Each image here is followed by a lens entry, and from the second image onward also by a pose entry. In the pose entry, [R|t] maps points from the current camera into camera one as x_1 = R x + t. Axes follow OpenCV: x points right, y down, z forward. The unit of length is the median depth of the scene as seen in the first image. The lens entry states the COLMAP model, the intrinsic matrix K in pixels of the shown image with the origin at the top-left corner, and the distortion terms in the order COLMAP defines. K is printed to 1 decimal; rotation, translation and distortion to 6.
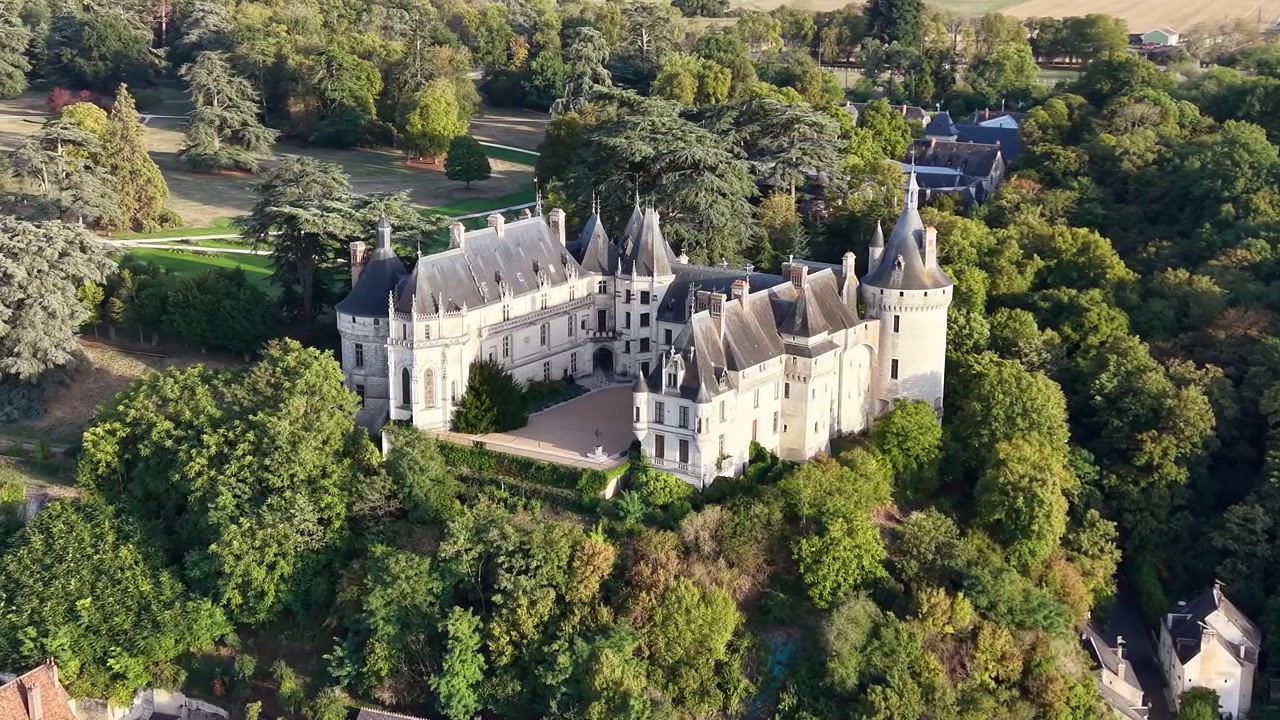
lens RADIAL K [[1808.3, 0, 641.4], [0, 1808.3, 361.2], [0, 0, 1]] dist [0.125360, 0.000000]
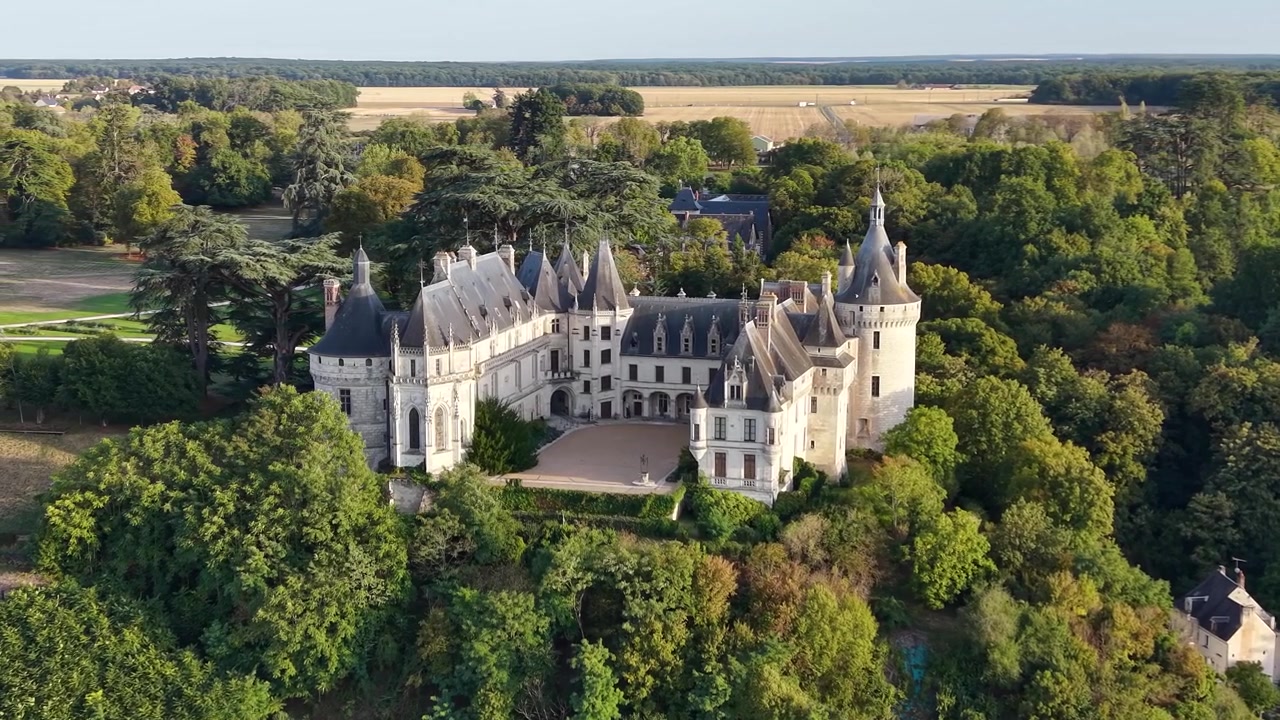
lens RADIAL K [[1808.3, 0, 639.9], [0, 1808.3, 359.4], [0, 0, 1]] dist [0.125360, 0.000000]
pose [[0.955658, -0.053621, 0.289555, -0.289920], [0.077817, 0.994313, -0.072700, 0.055475], [-0.284010, 0.092009, 0.954397, 0.096549]]
